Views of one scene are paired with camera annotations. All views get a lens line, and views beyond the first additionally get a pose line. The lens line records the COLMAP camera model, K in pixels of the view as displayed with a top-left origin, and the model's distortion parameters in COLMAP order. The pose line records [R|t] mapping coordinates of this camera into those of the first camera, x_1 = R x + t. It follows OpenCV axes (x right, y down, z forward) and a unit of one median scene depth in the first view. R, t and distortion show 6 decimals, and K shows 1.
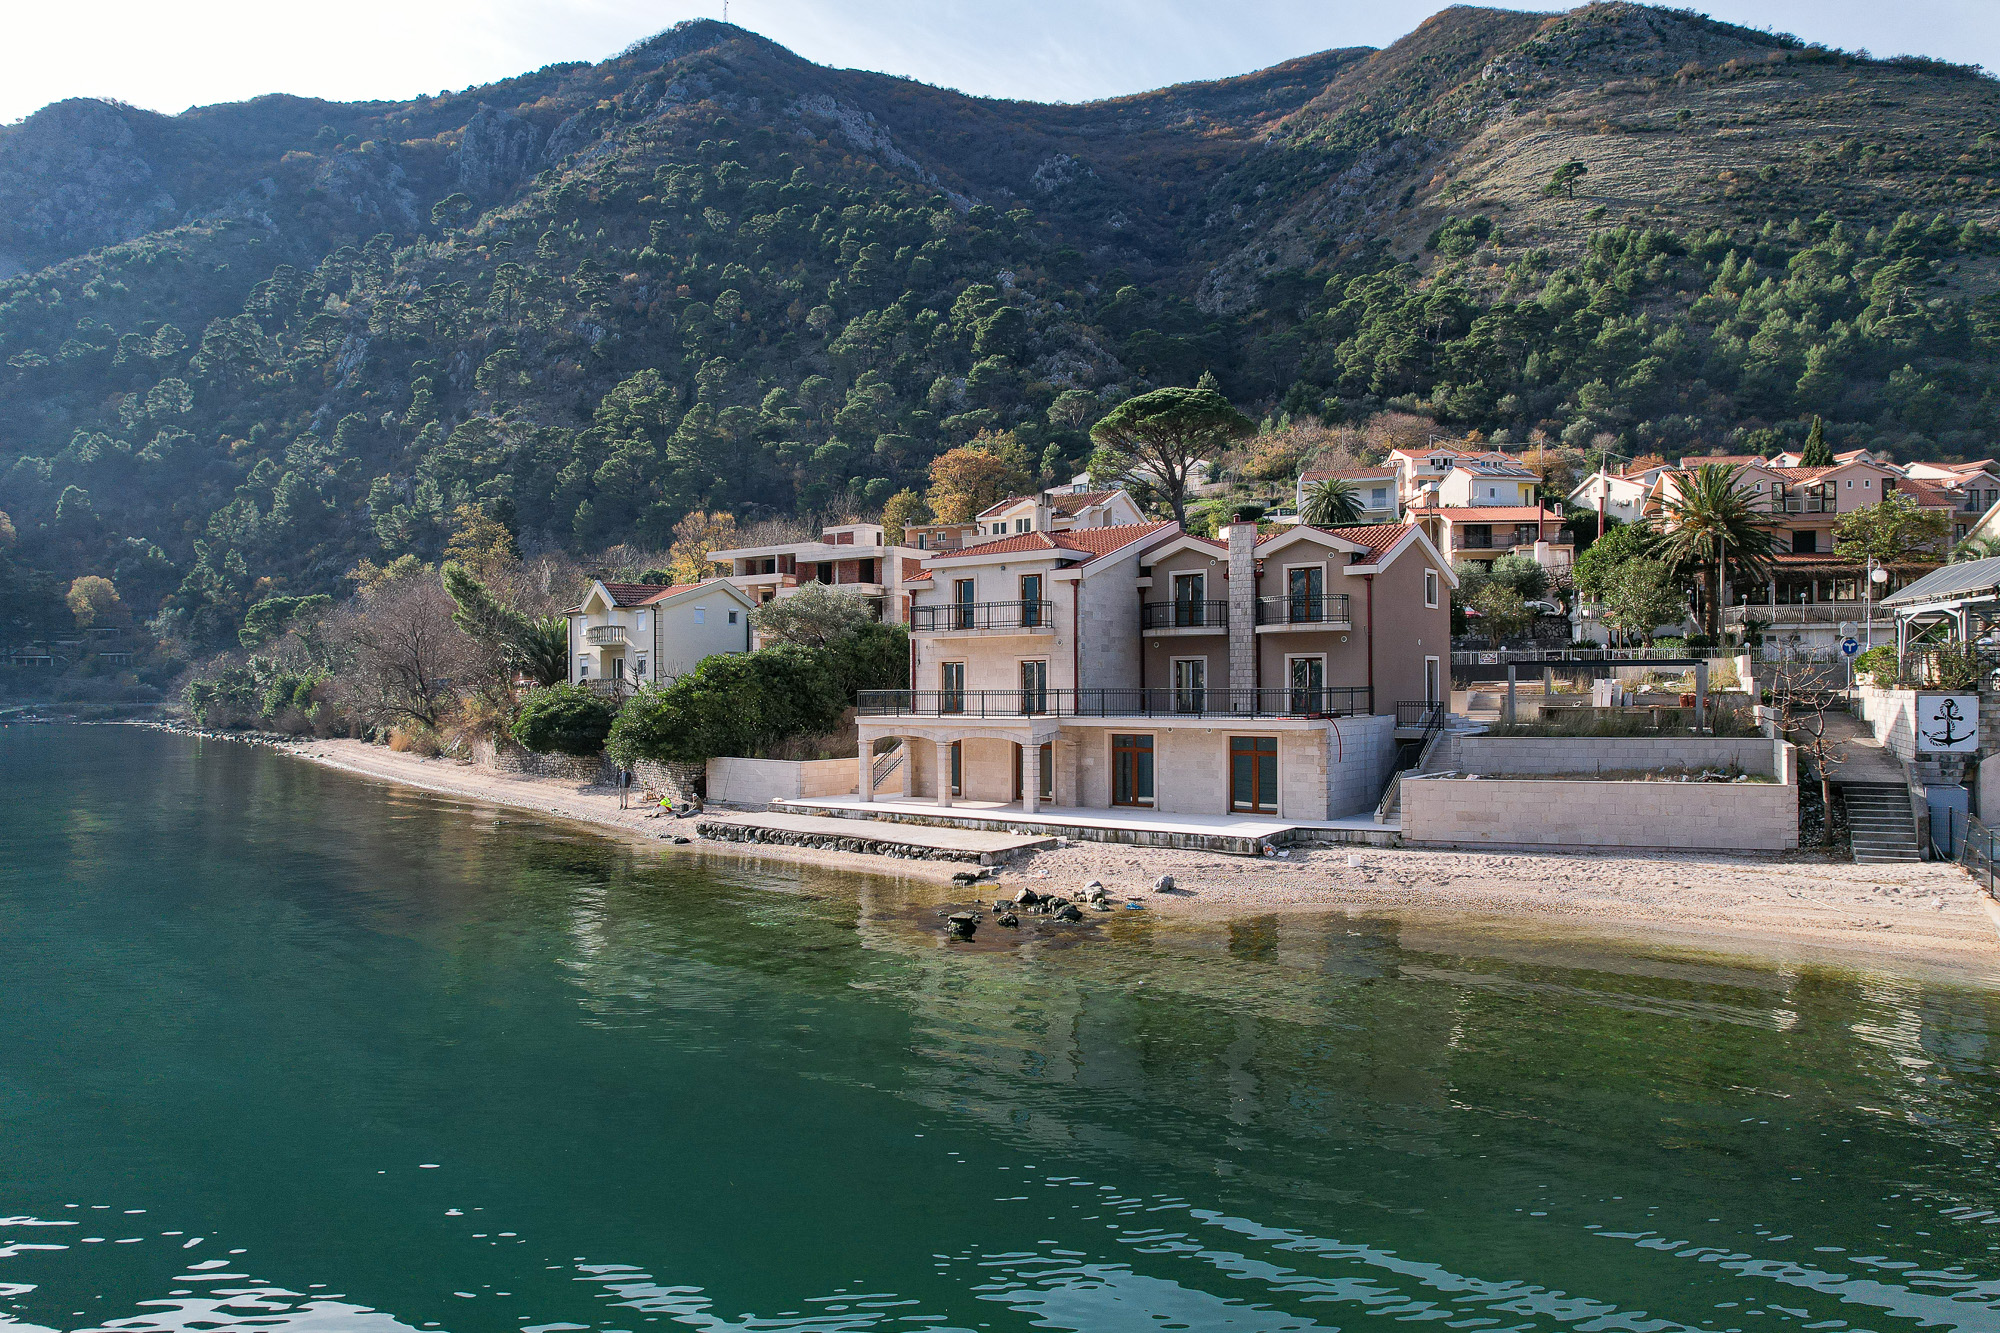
lens RADIAL K [[1296.0, 0, 993.5], [0, 1296.0, 683.8], [0, 0, 1]] dist [-0.075738, 0.068971]
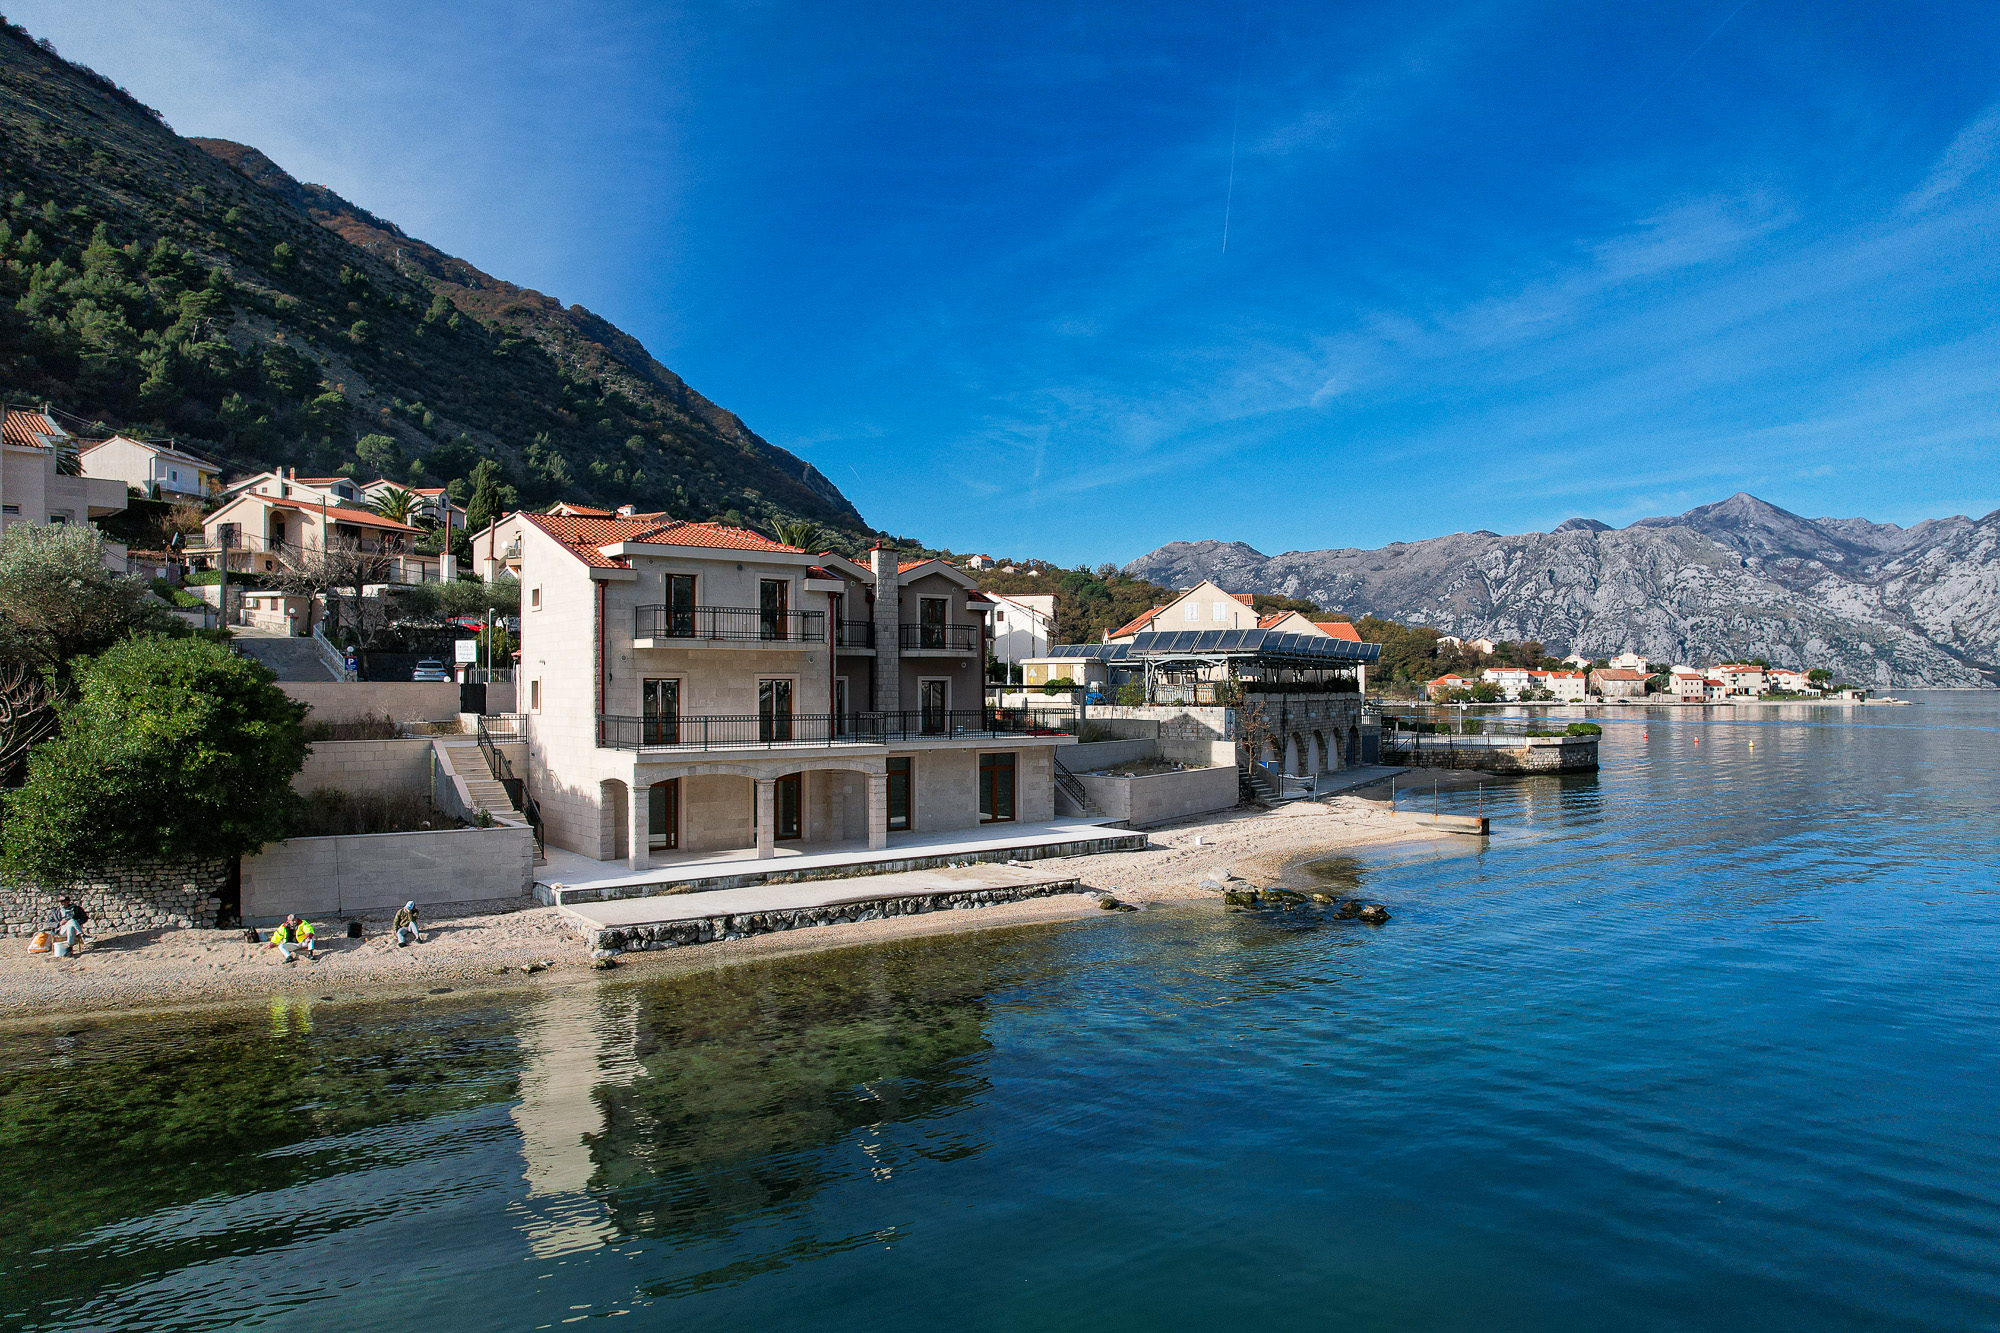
lens RADIAL K [[1280.7, 0, 1004.1], [0, 1280.7, 681.3], [0, 0, 1]] dist [-0.073983, 0.066737]
pose [[0.251857, 0.010460, 0.967708, -0.116566], [-0.002839, 0.999945, -0.010070, -0.001291], [-0.967760, -0.000211, 0.251873, 0.097806]]
